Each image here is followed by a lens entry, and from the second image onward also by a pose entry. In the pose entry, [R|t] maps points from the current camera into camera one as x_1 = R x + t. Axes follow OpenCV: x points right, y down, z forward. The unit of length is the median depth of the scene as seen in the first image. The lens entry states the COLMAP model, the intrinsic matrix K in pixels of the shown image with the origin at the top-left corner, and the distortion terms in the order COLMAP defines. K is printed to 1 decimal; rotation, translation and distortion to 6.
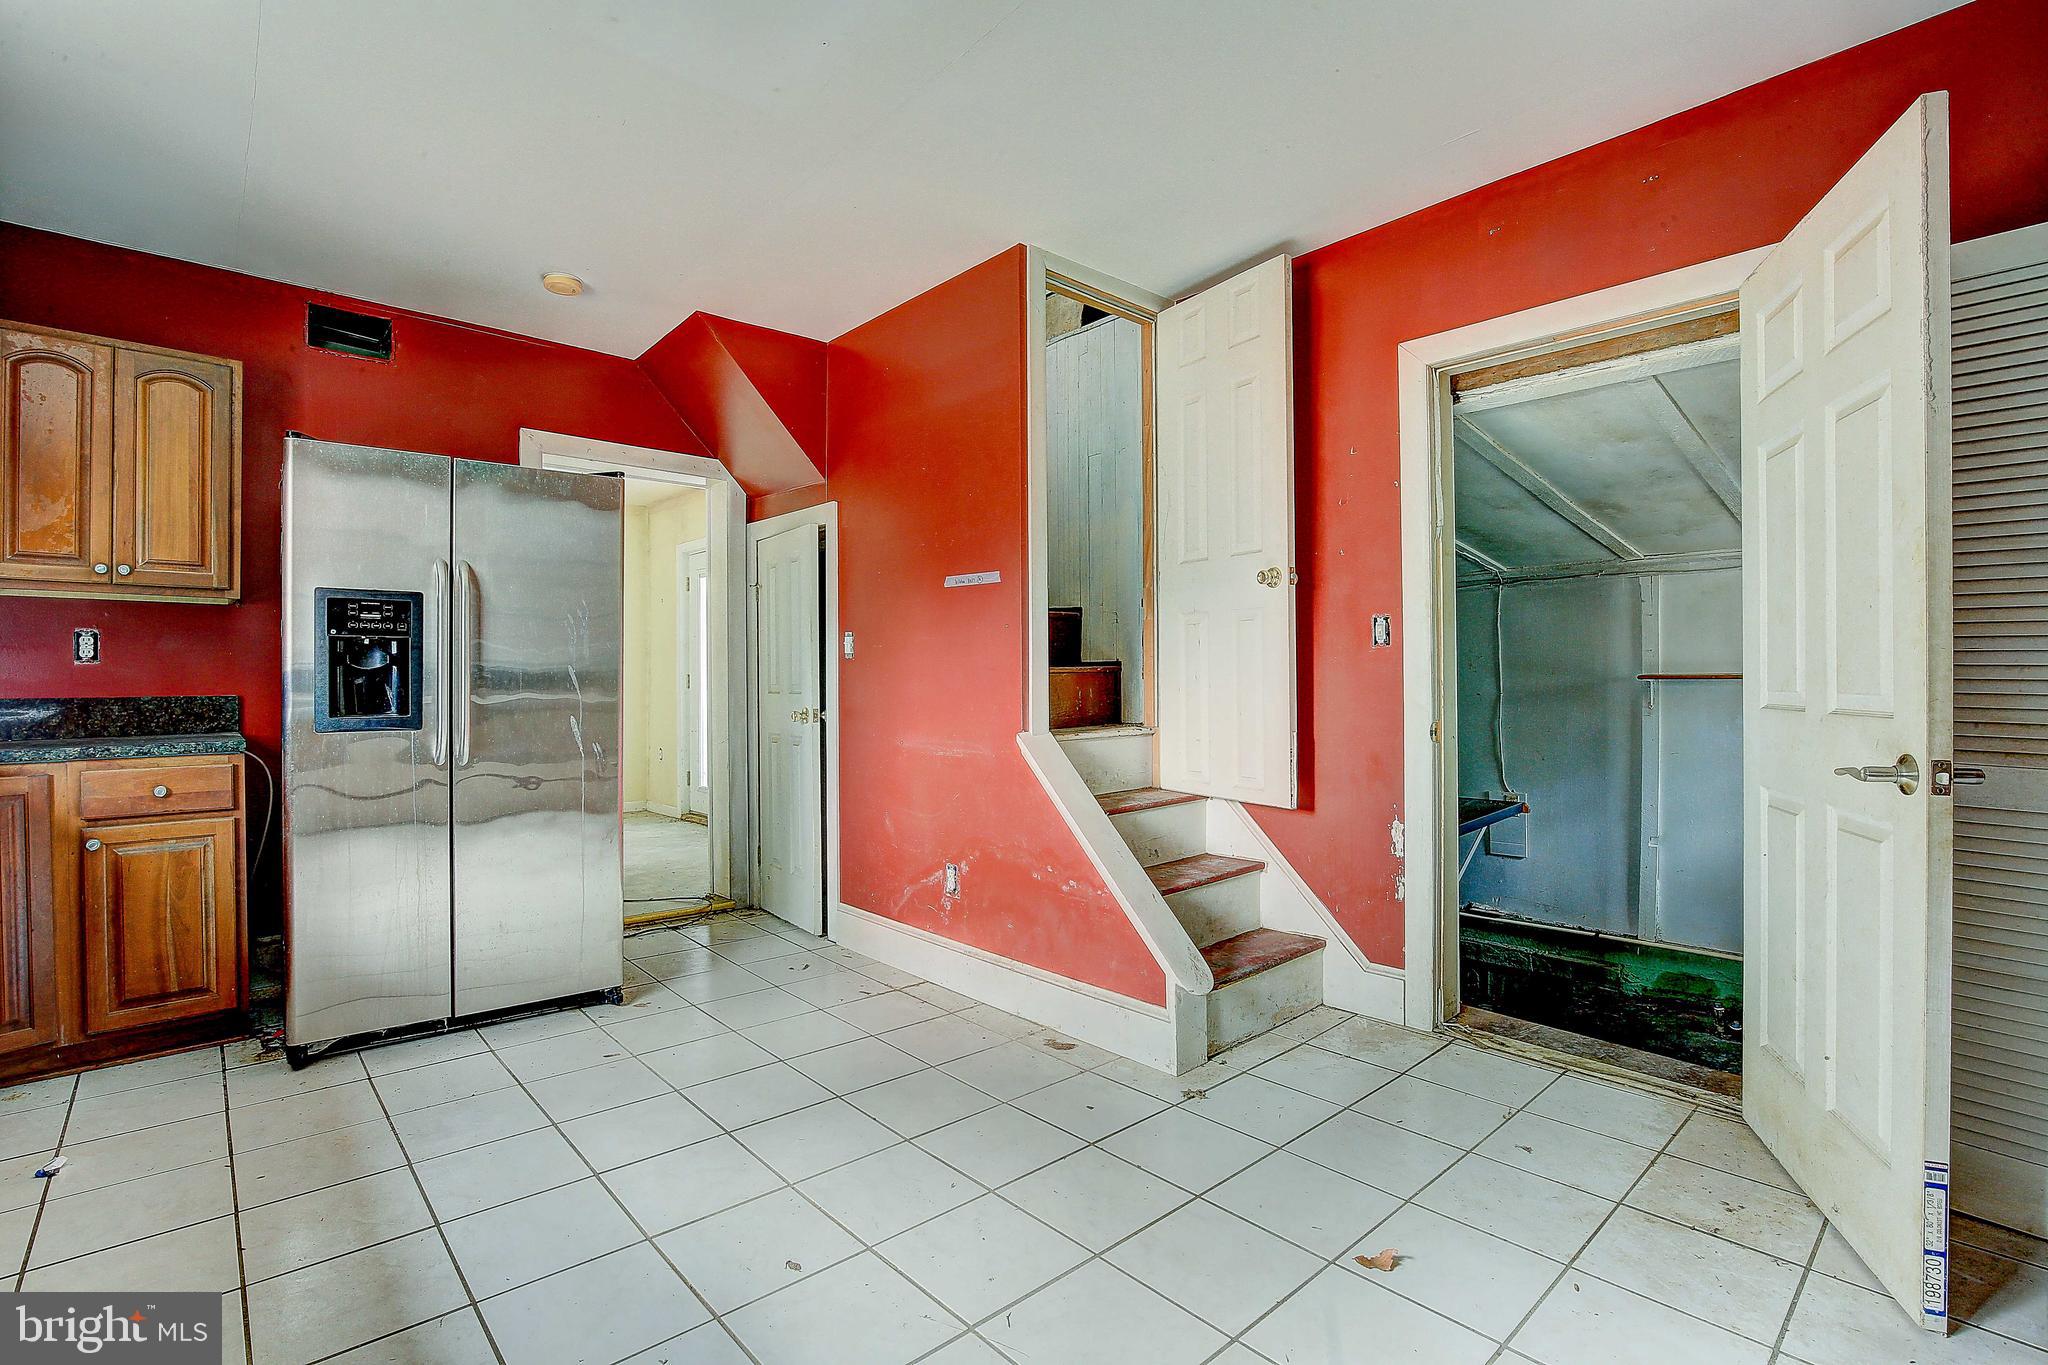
lens RADIAL K [[940.9, 0, 1016.4], [0, 940.9, 681.1], [0, 0, 1]] dist [-0.026213, 0.003323]
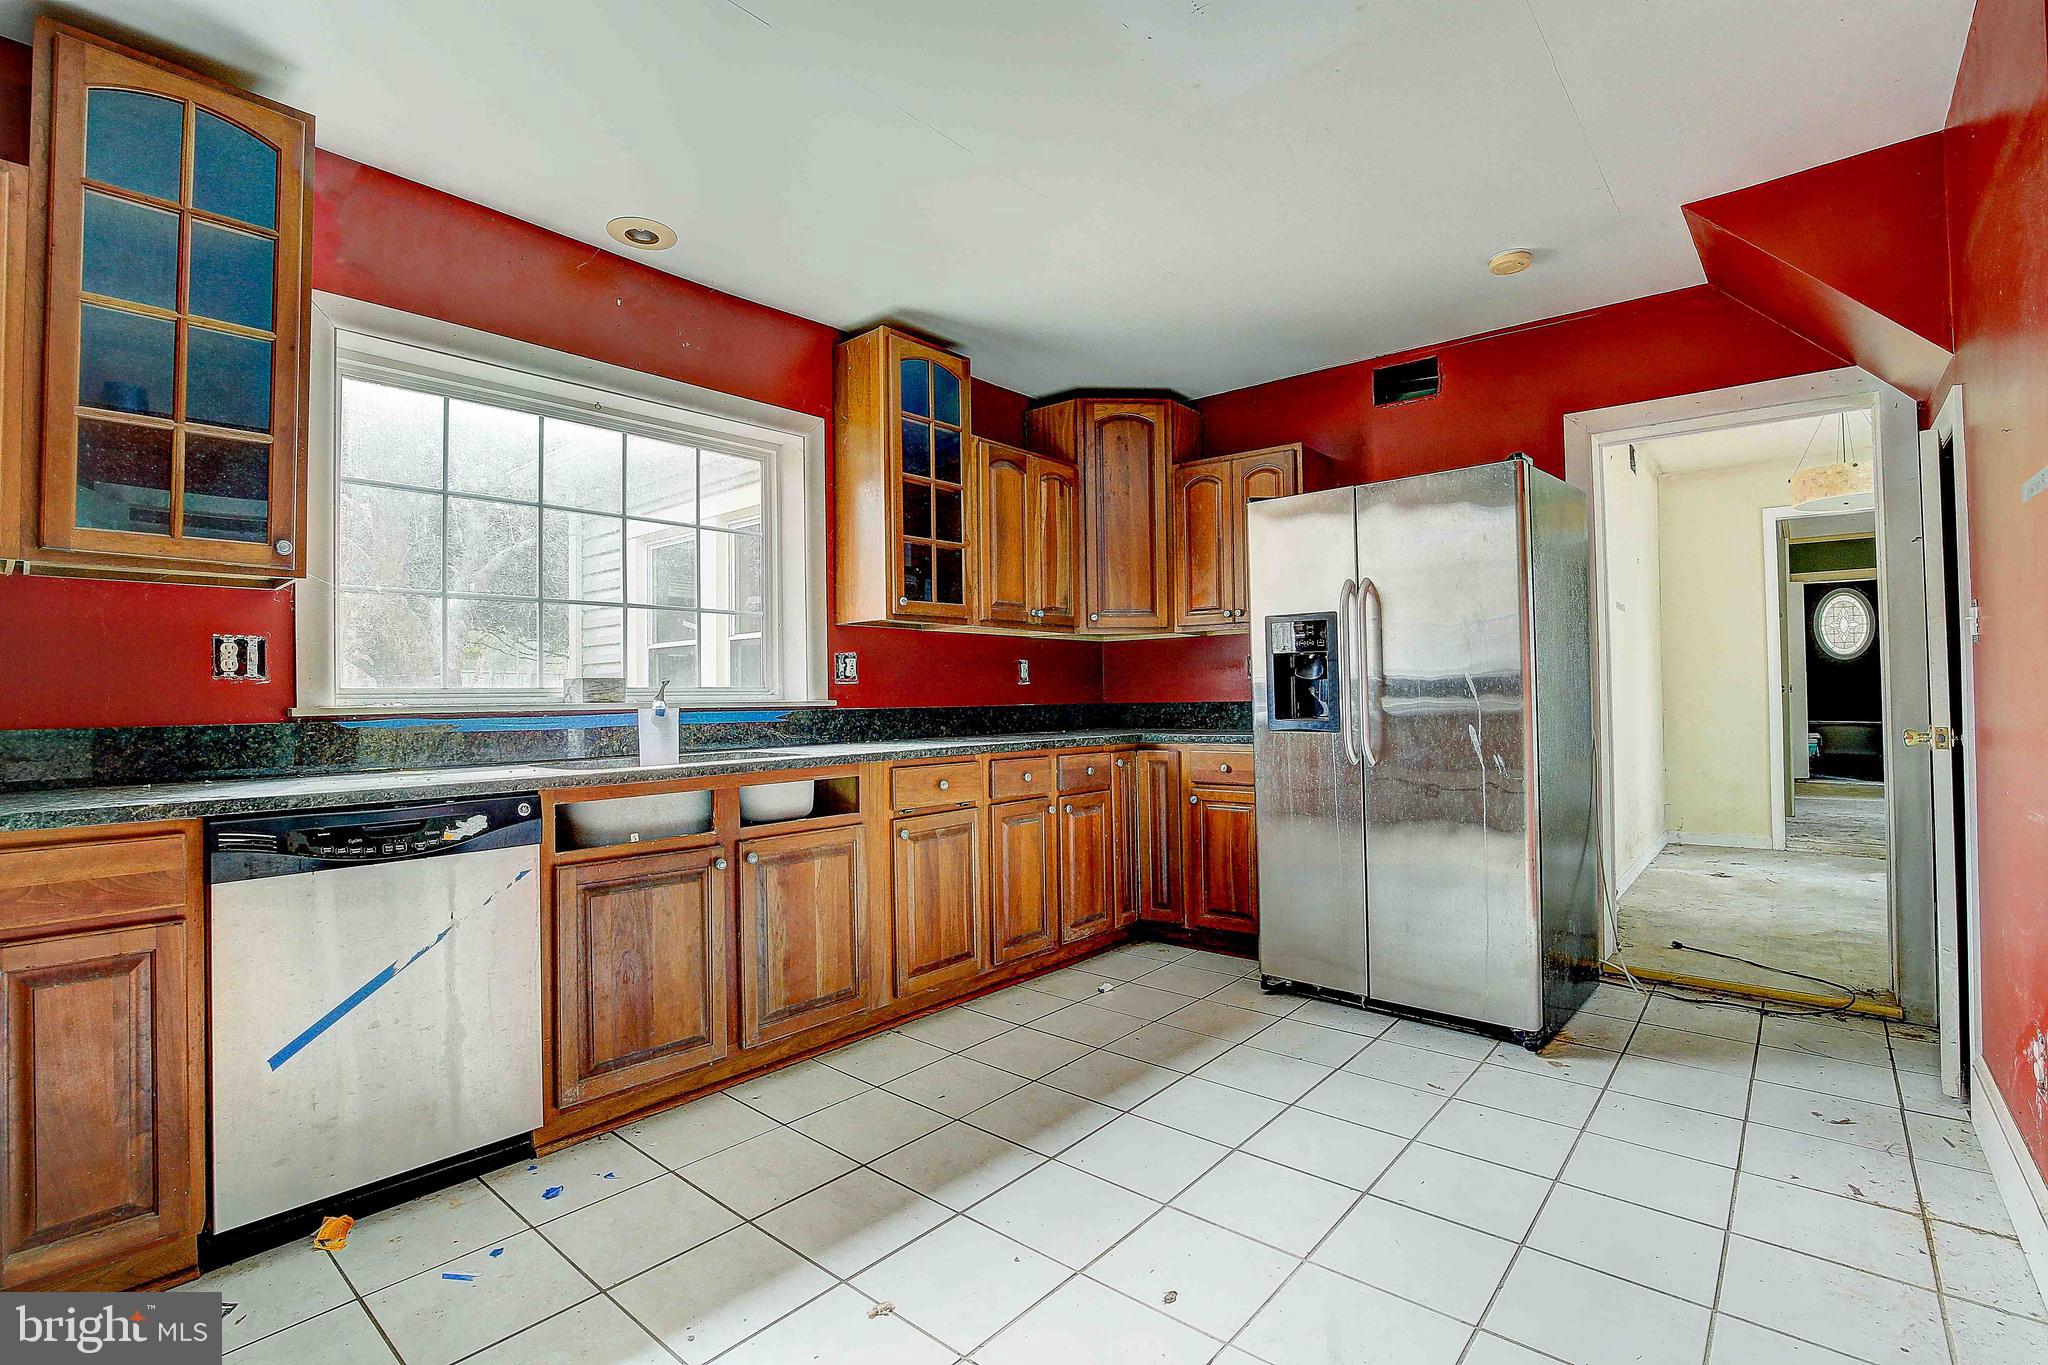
lens RADIAL K [[940.9, 0, 1017.3], [0, 940.9, 684.2], [0, 0, 1]] dist [-0.026213, 0.003323]
pose [[0.140460, -0.008273, -0.990052, 0.423088], [0.011463, 0.999912, -0.006729, -0.003057], [0.990020, -0.010404, 0.140542, 0.439067]]
